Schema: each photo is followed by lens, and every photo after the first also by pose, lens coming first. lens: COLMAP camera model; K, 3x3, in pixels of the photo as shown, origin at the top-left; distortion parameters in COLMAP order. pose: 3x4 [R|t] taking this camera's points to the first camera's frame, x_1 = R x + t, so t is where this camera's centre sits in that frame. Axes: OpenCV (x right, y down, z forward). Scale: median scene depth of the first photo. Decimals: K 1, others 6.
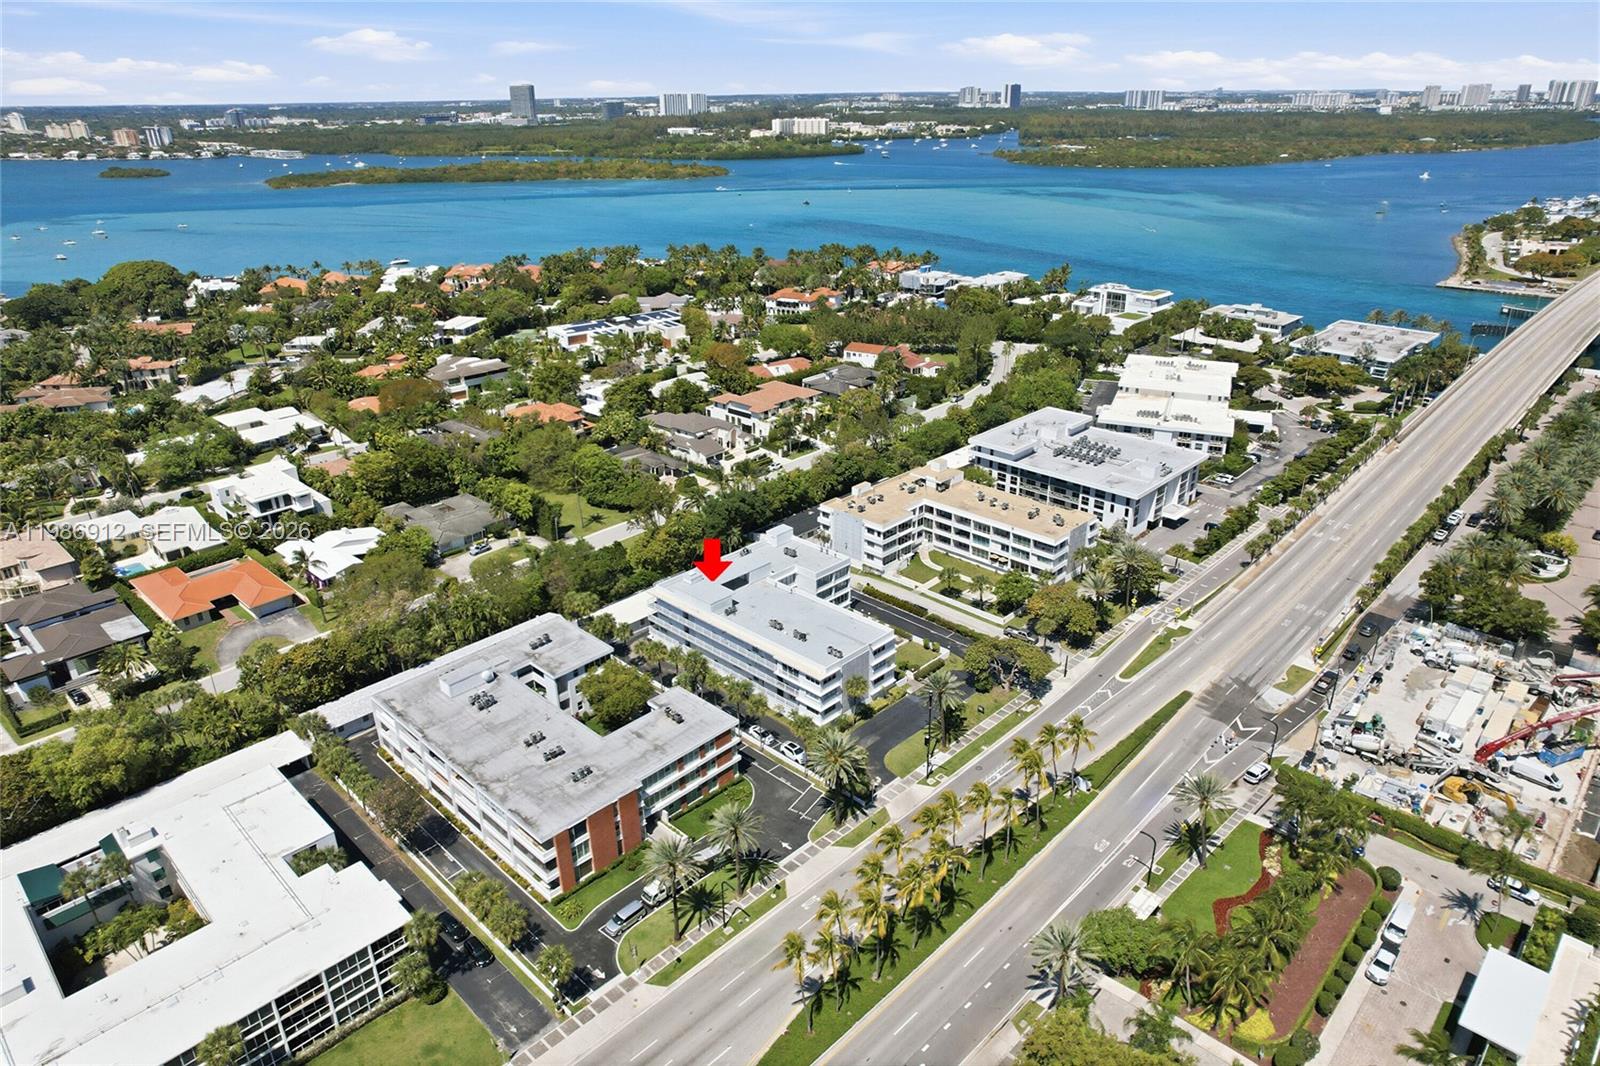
lens RADIAL K [[1019.0, 0, 806.4], [0, 1019.0, 531.9], [0, 0, 1]] dist [-0.073005, 0.066636]
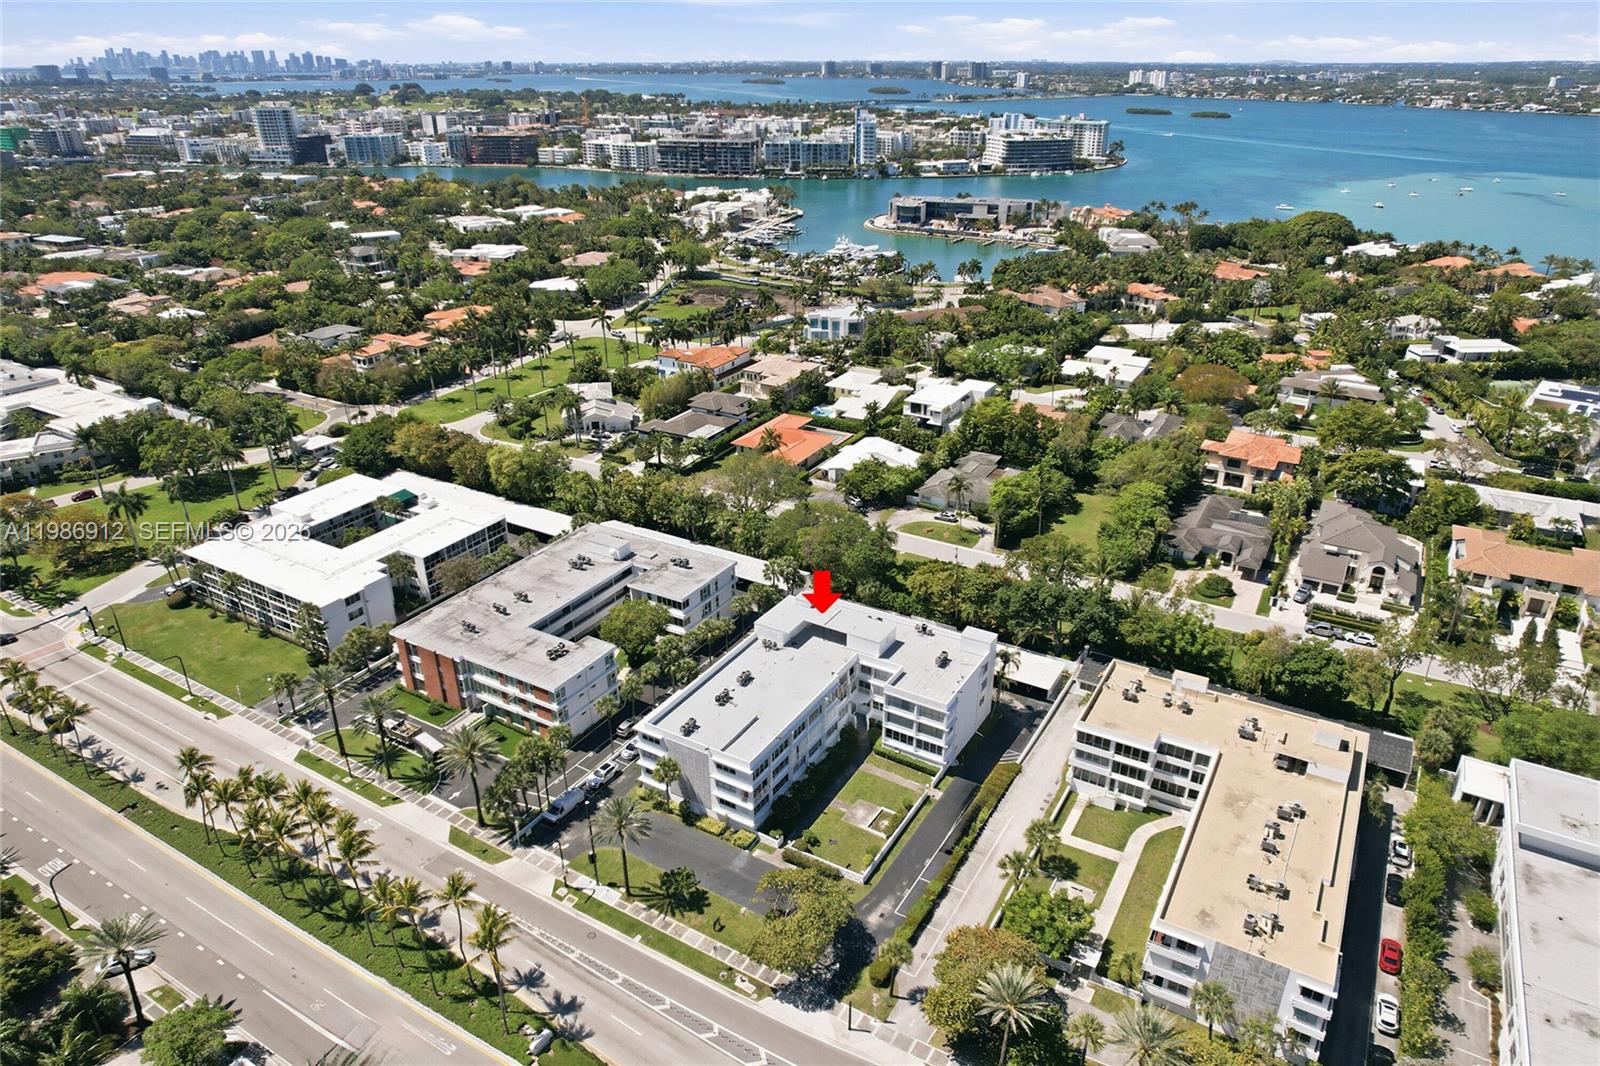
lens RADIAL K [[1019.0, 0, 806.4], [0, 1019.0, 531.9], [0, 0, 1]] dist [-0.073005, 0.066636]
pose [[0.228343, 0.424418, -0.876201, 0.487119], [-0.390659, 0.864290, 0.316840, -0.218623], [0.891765, 0.269948, 0.363158, 0.514922]]
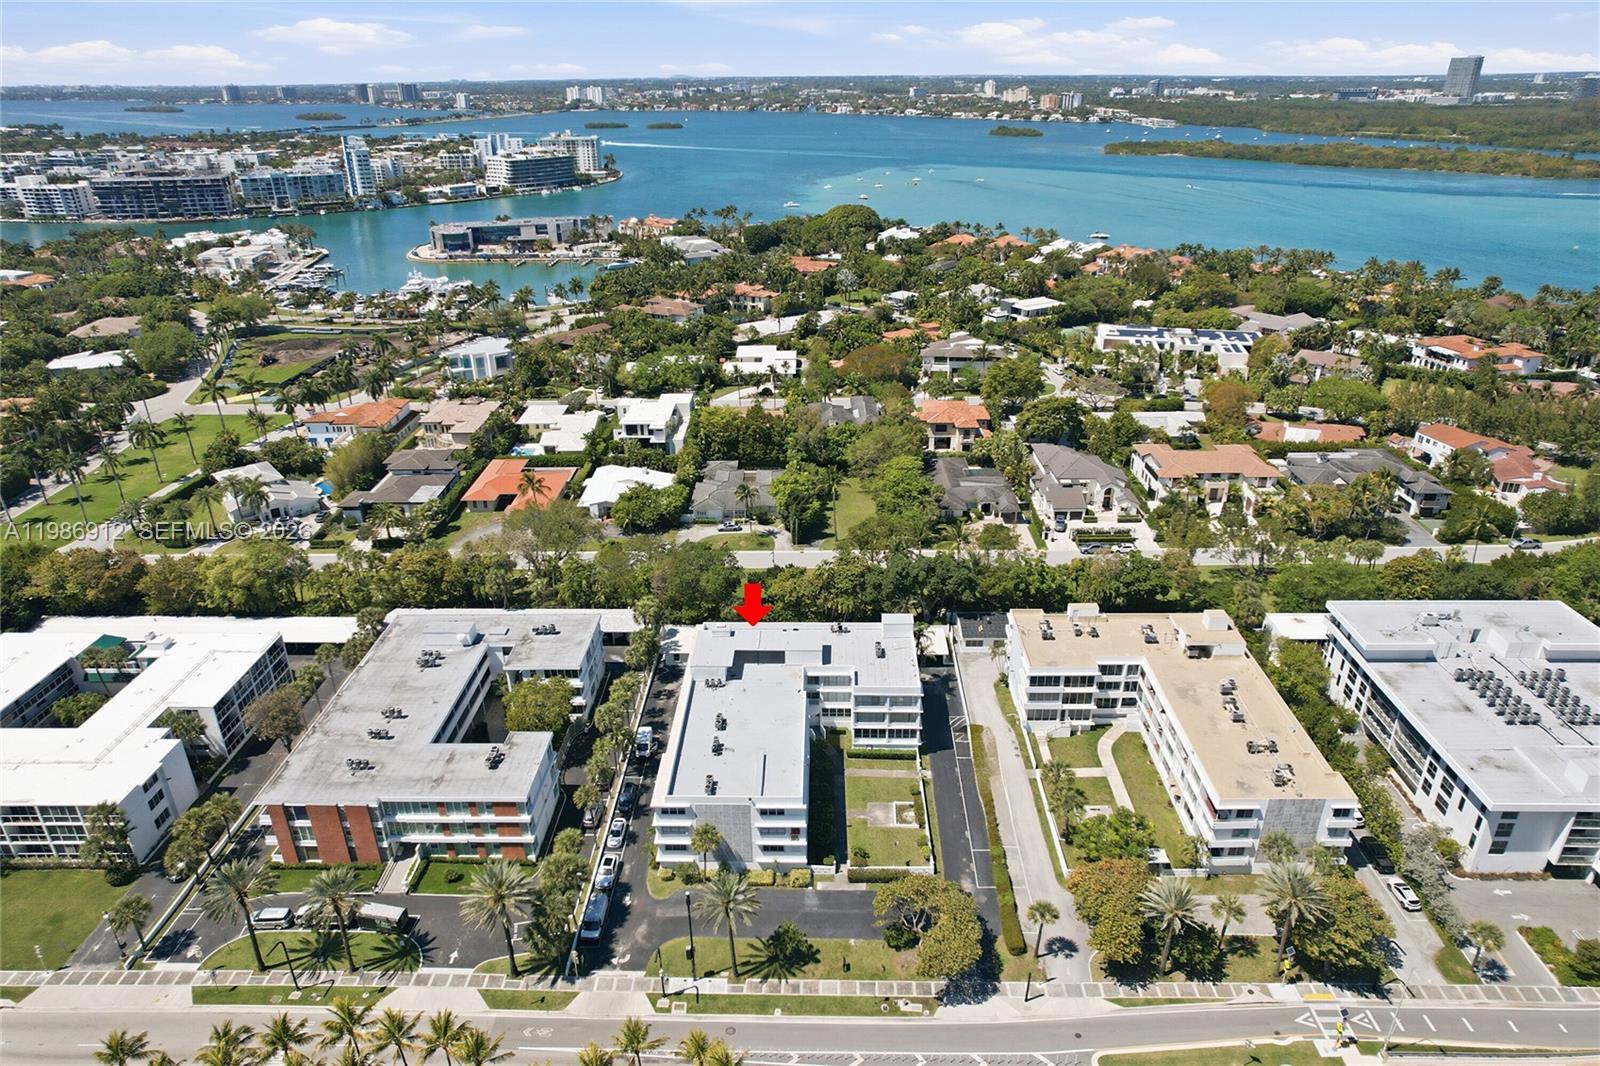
lens RADIAL K [[1019.0, 0, 806.4], [0, 1019.0, 531.9], [0, 0, 1]] dist [-0.073005, 0.066636]
pose [[0.678788, 0.309646, -0.665857, 0.365826], [-0.294281, 0.945458, 0.139673, -0.132049], [0.672789, 0.101140, 0.732889, 0.324627]]
